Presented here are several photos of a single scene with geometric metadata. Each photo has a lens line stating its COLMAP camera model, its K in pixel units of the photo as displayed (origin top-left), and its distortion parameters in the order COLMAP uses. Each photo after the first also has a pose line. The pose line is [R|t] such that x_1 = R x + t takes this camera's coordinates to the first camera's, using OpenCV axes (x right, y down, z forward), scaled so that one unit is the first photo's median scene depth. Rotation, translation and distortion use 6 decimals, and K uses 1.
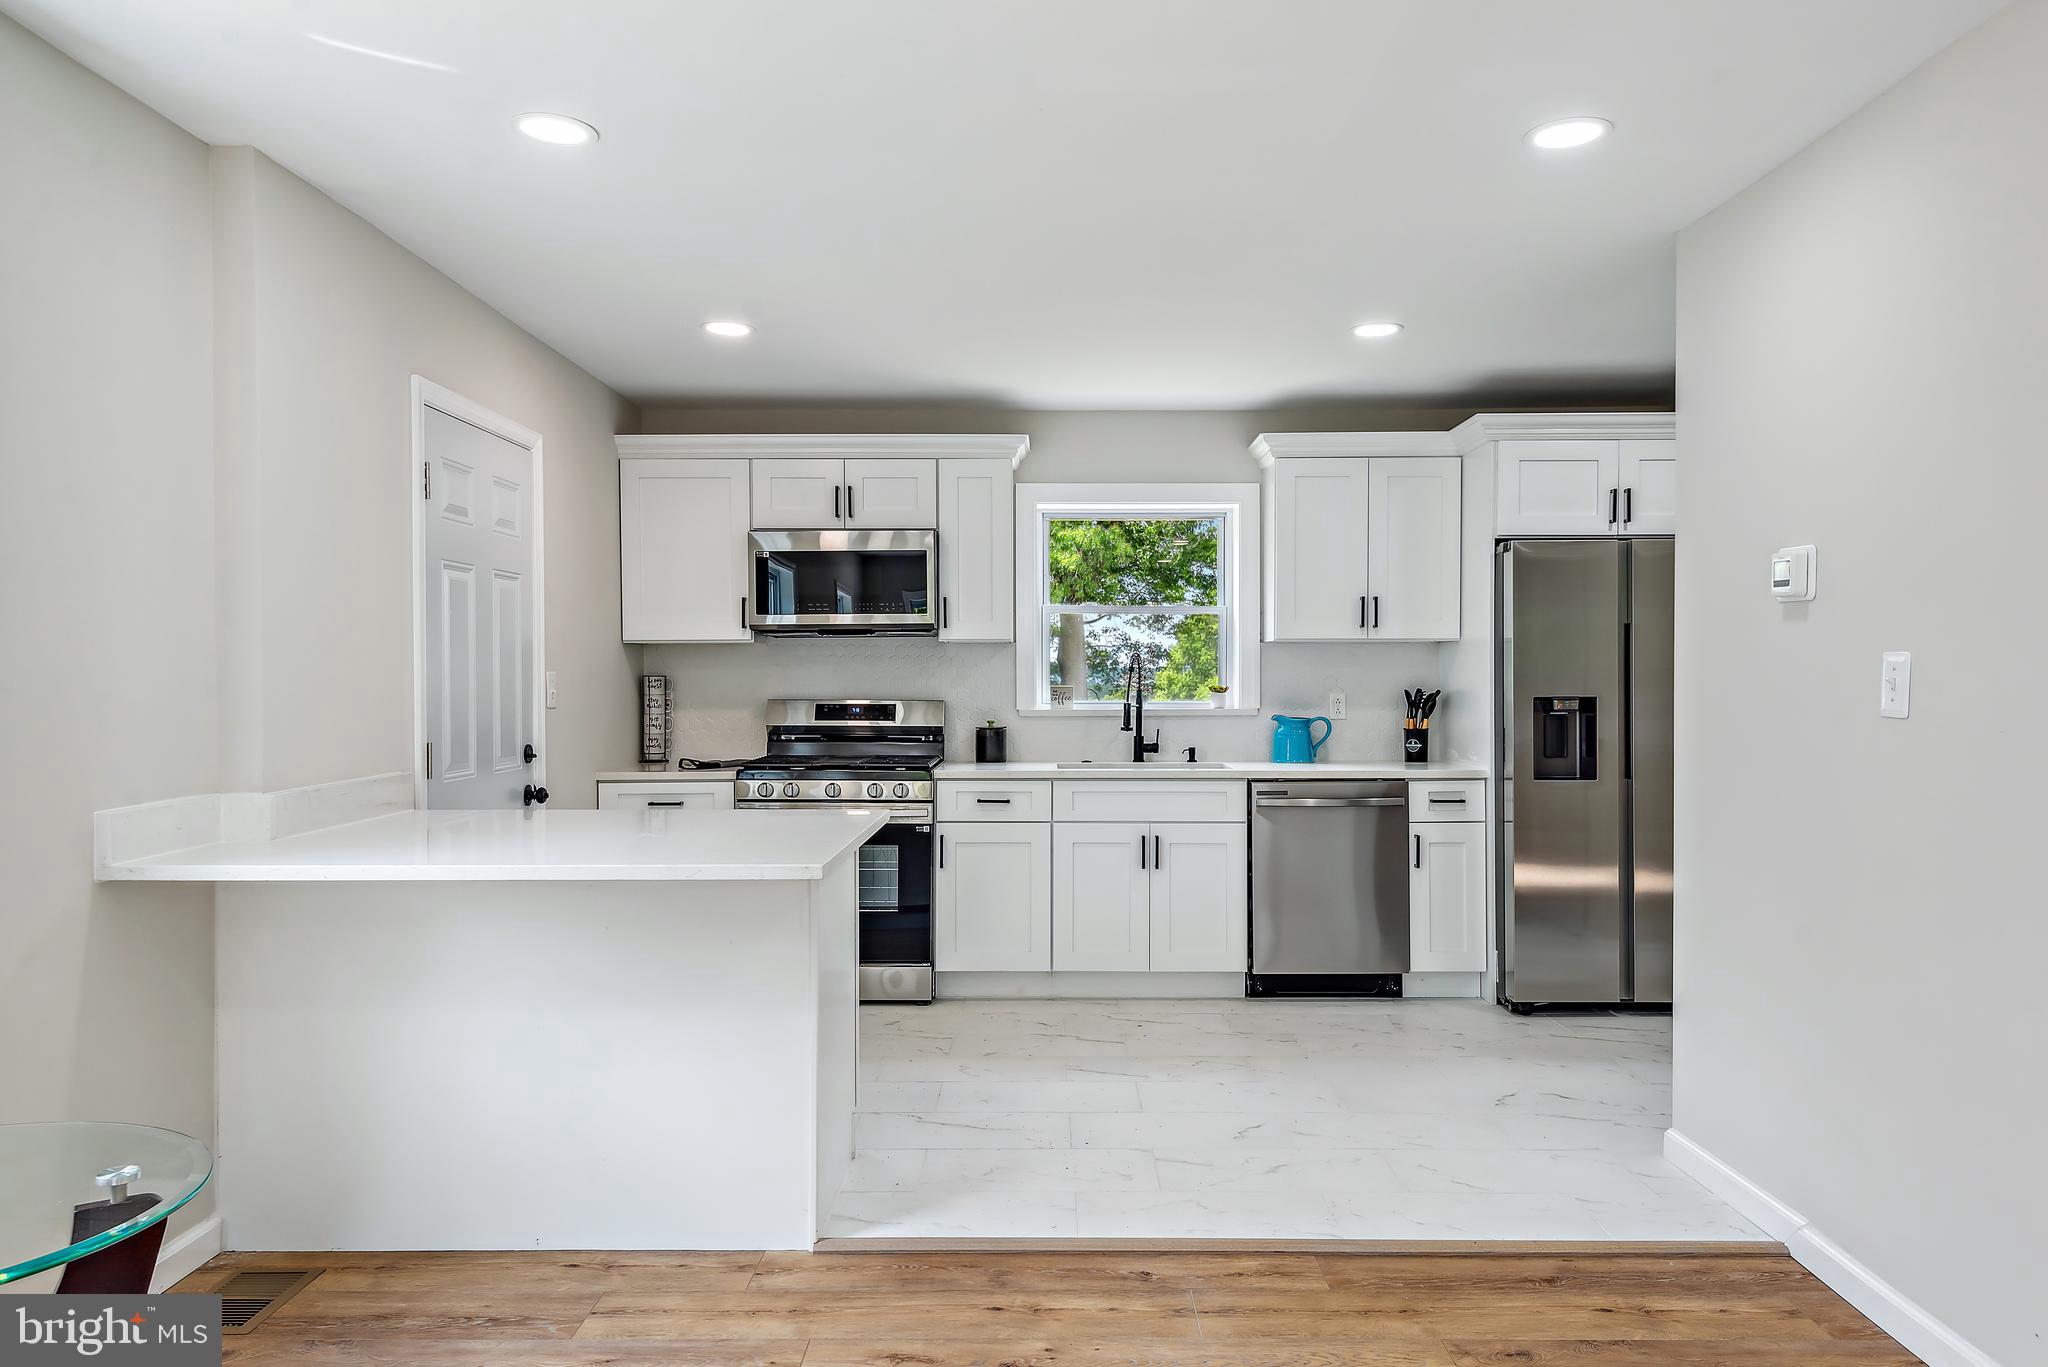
lens RADIAL K [[1366.9, 0, 1043.1], [0, 1366.9, 690.0], [0, 0, 1]] dist [0.024623, -0.001166]
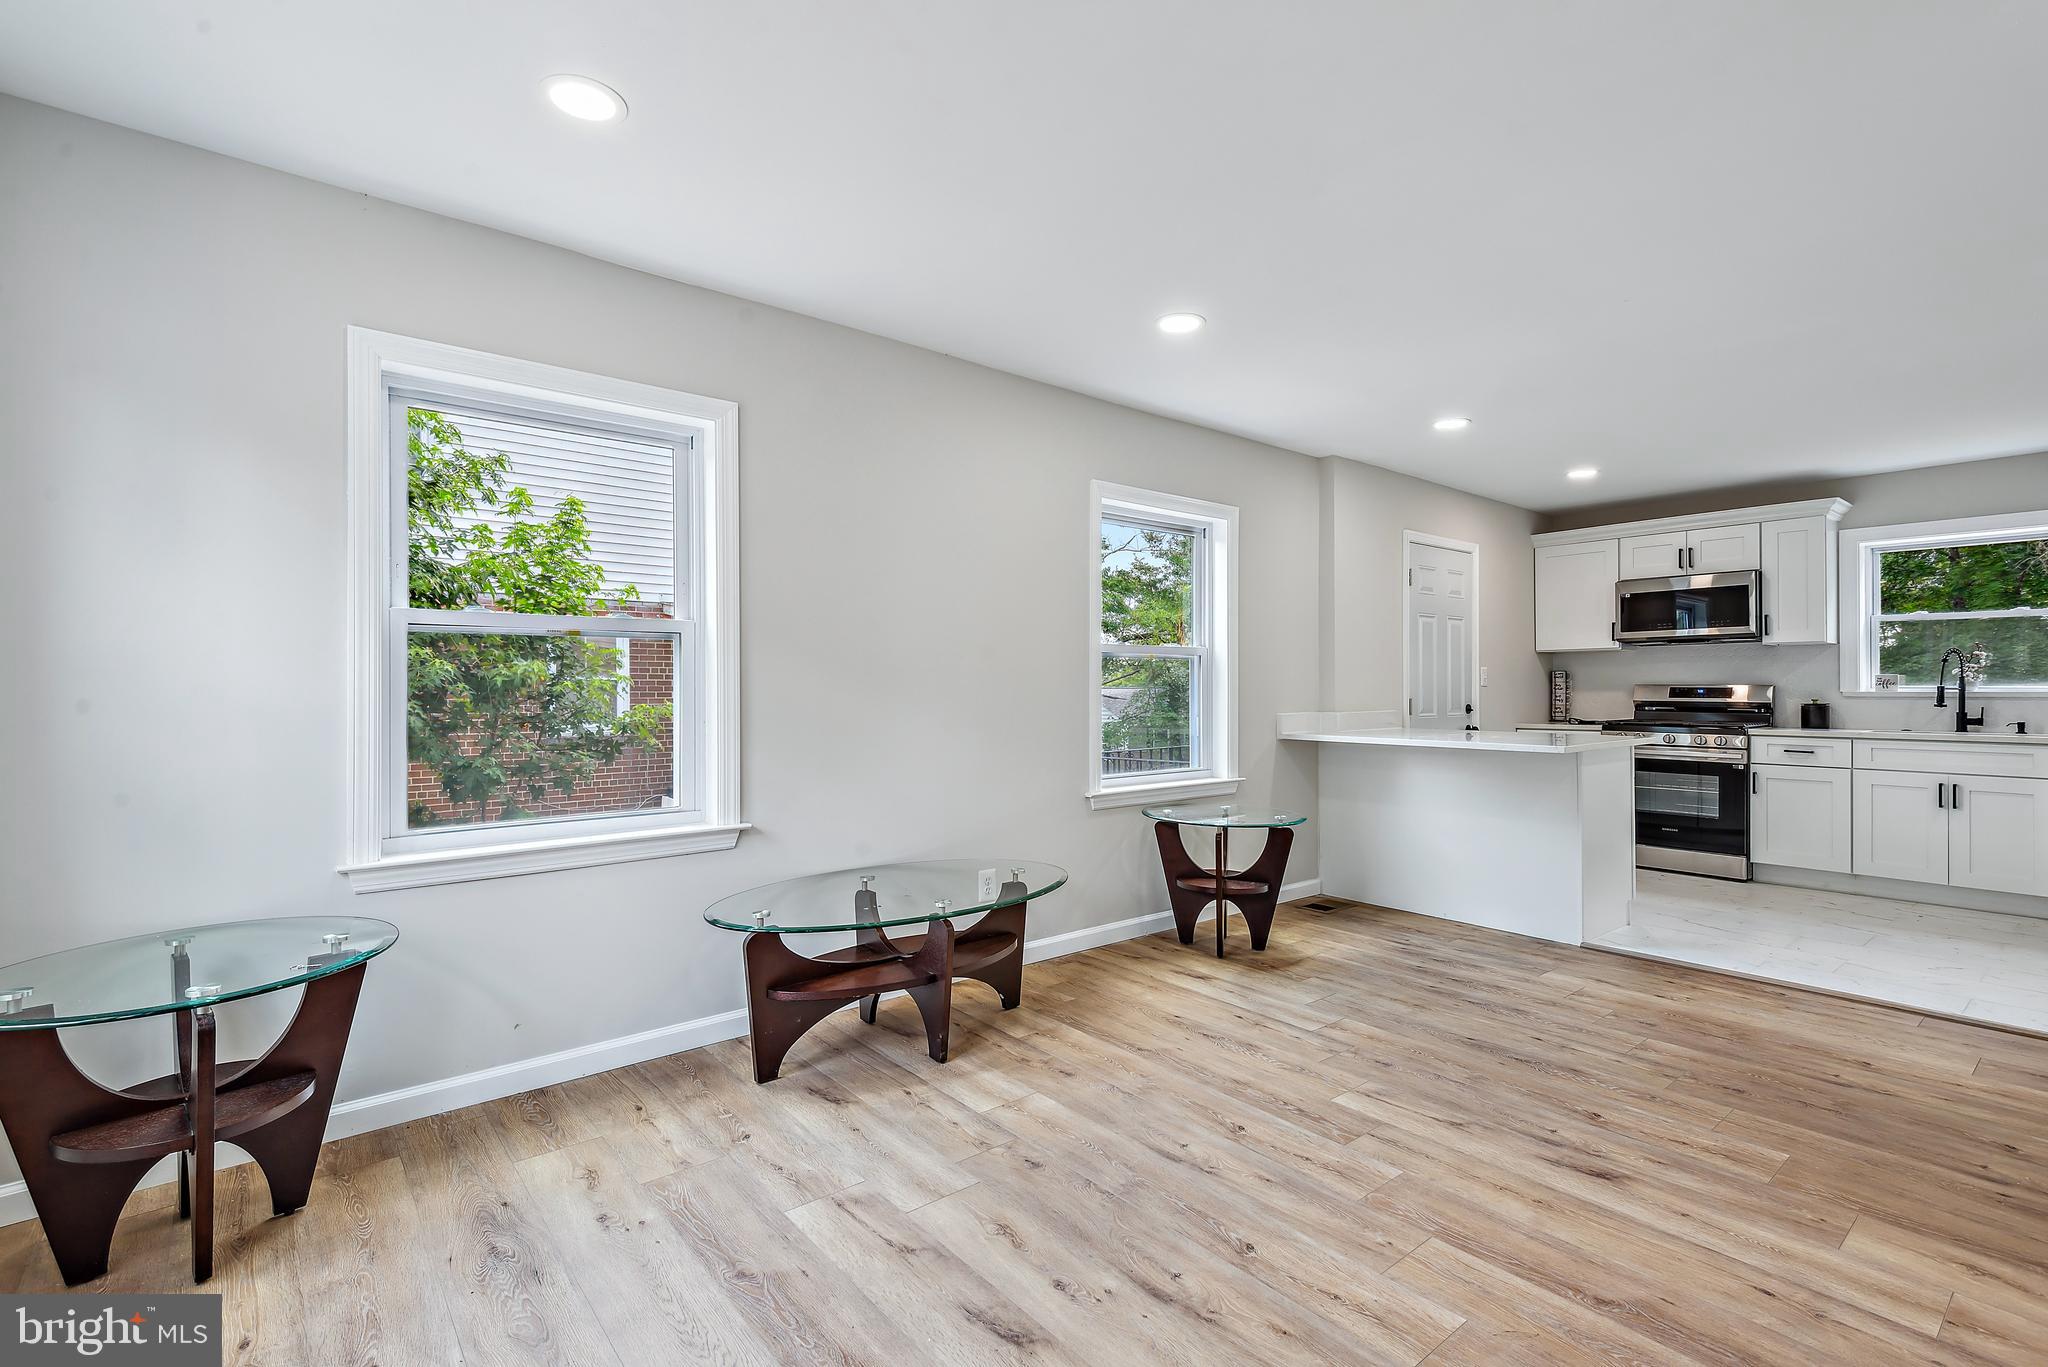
lens RADIAL K [[934.4, 0, 1019.9], [0, 934.4, 682.2], [0, 0, 1]] dist [0.024260, -0.012460]
pose [[0.635636, -0.003420, -0.771982, 0.203880], [-0.008954, 0.999890, -0.011802, 0.024762], [0.771937, 0.014414, 0.635535, -0.279040]]
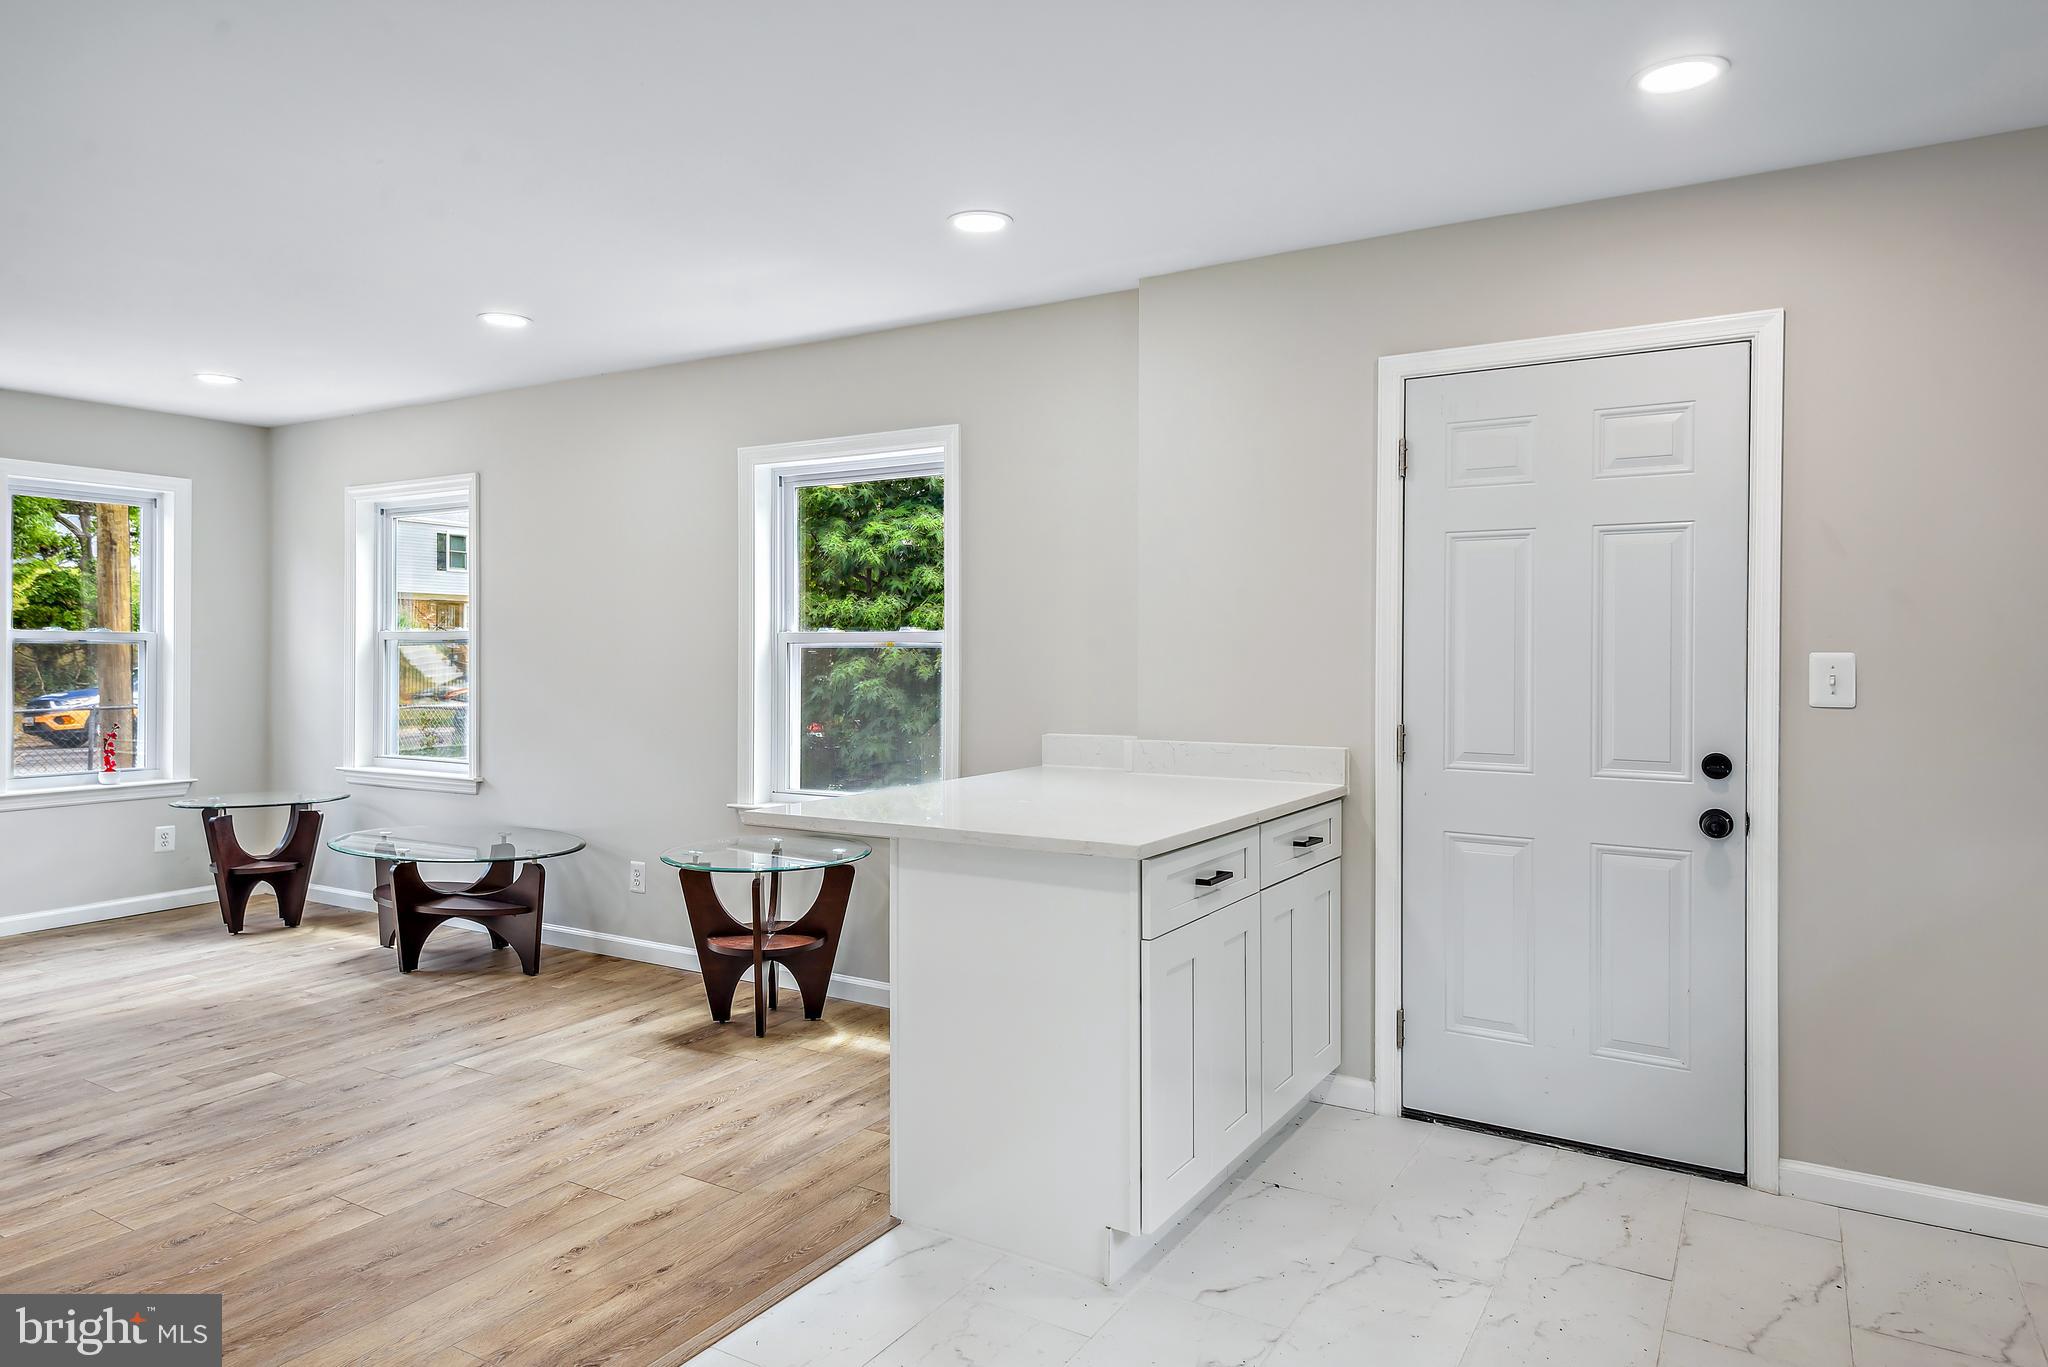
lens RADIAL K [[1248.6, 0, 1019.7], [0, 1248.6, 657.0], [0, 0, 1]] dist [0.032074, -0.023080]
pose [[-0.521272, 0.002477, -0.853387, 0.311117], [-0.012042, 0.999875, 0.010258, -0.010846], [0.853306, 0.015623, -0.521177, 0.844825]]
